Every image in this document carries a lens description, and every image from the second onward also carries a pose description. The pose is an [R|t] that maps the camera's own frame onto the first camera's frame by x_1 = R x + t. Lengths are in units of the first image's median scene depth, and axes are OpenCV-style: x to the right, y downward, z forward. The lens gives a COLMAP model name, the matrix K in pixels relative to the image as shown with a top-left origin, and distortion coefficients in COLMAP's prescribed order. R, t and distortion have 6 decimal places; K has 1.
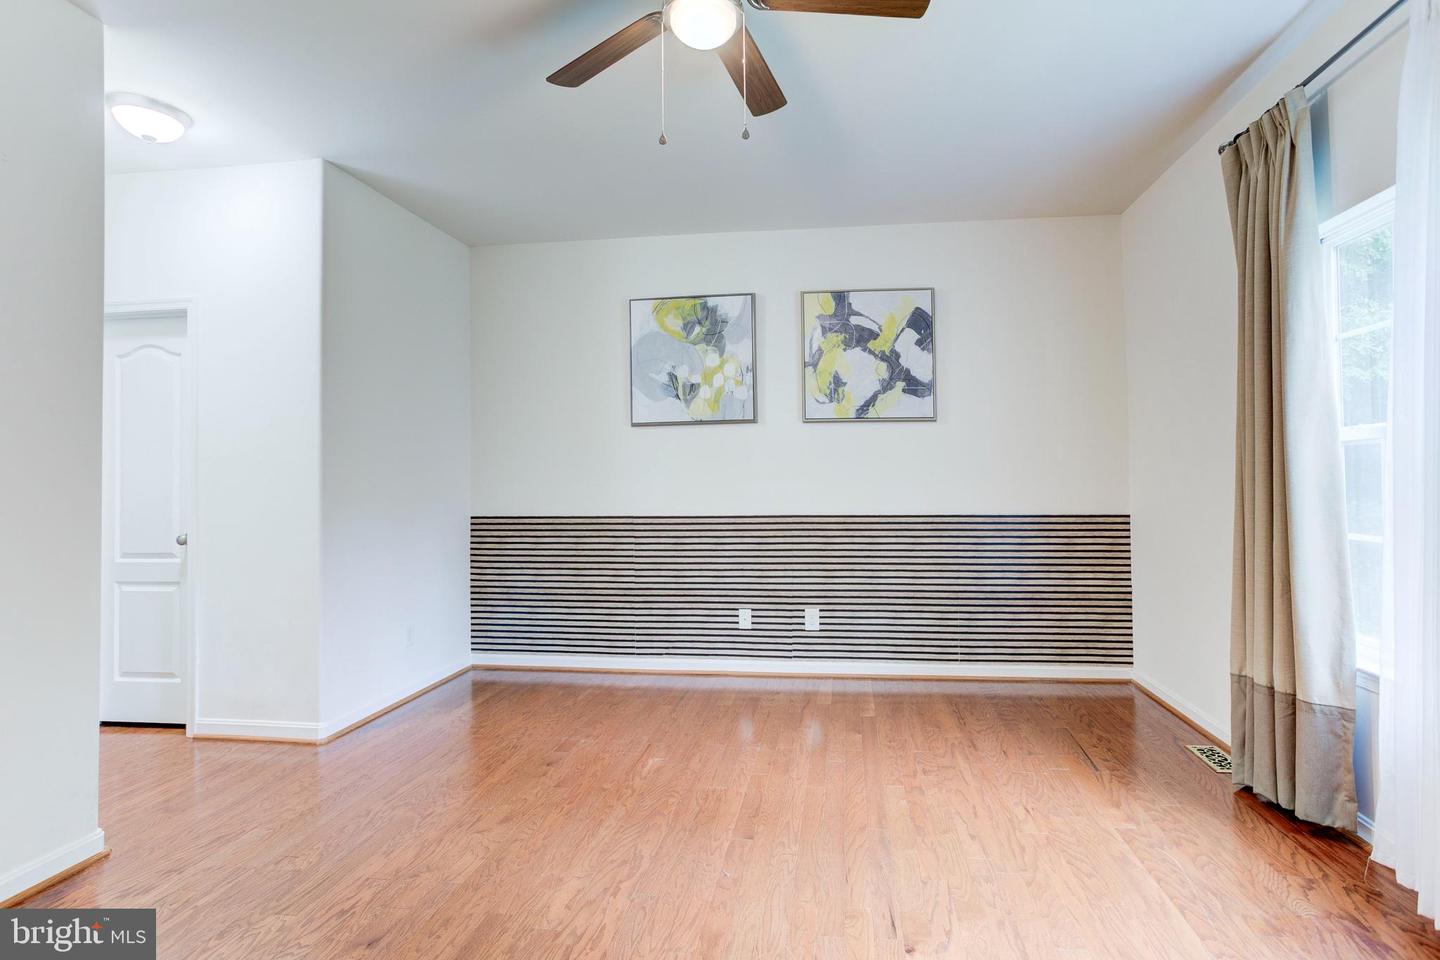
lens RADIAL K [[714.2, 0, 710.5], [0, 714.2, 461.2], [0, 0, 1]] dist [-0.043115, 0.031405]
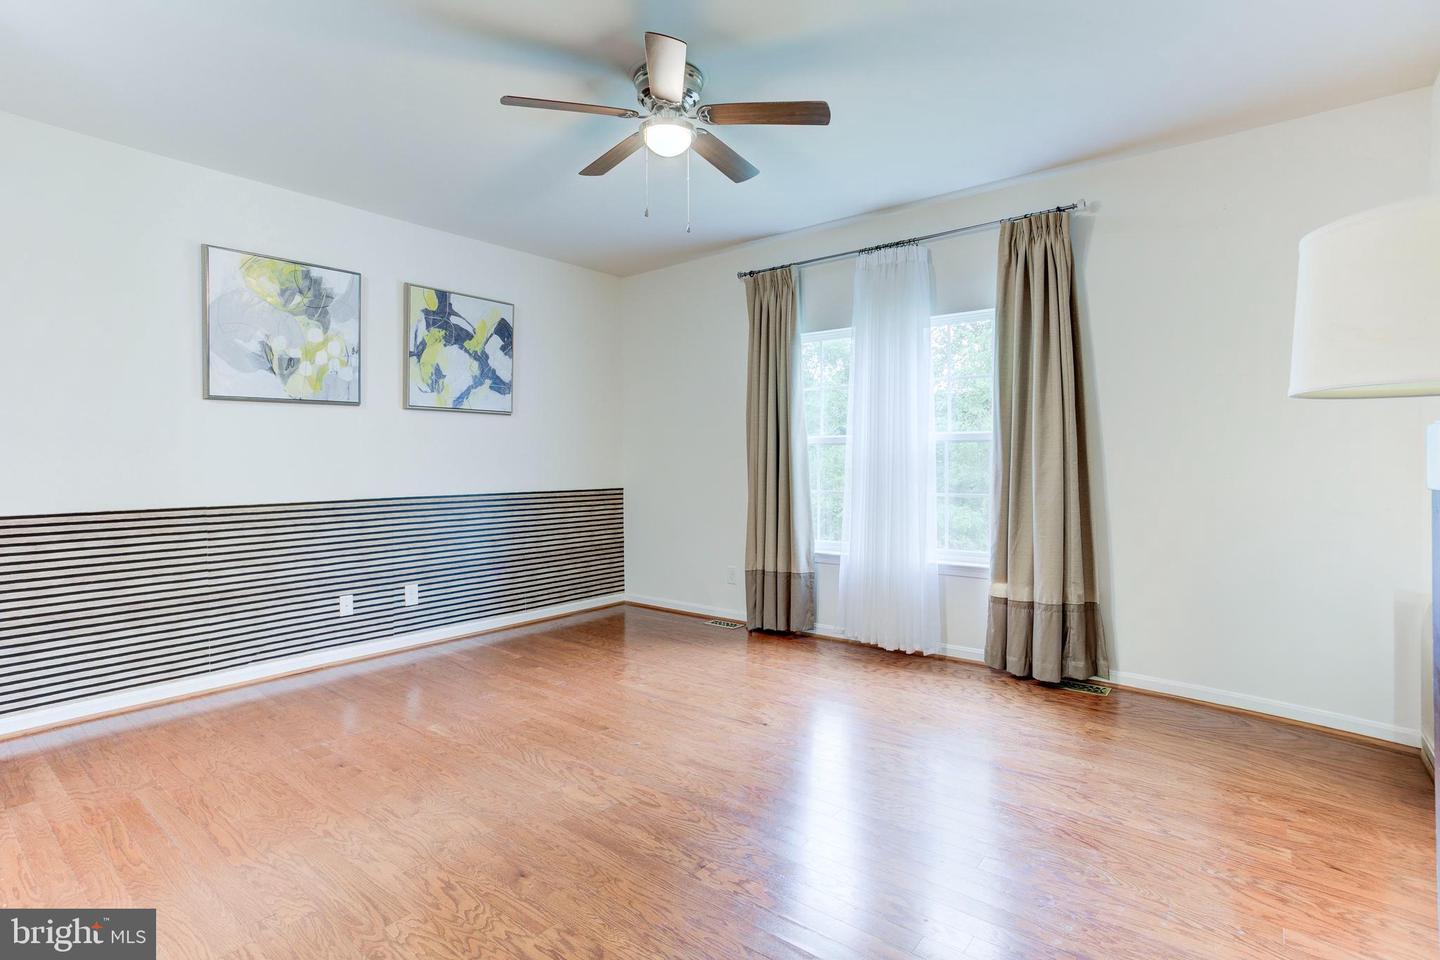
lens RADIAL K [[714.2, 0, 710.5], [0, 714.2, 461.2], [0, 0, 1]] dist [-0.043115, 0.031405]
pose [[0.533818, 0.004187, 0.845589, -0.519052], [-0.021157, 0.999741, 0.008406, 0.004708], [-0.845334, -0.022377, 0.533769, 0.066052]]
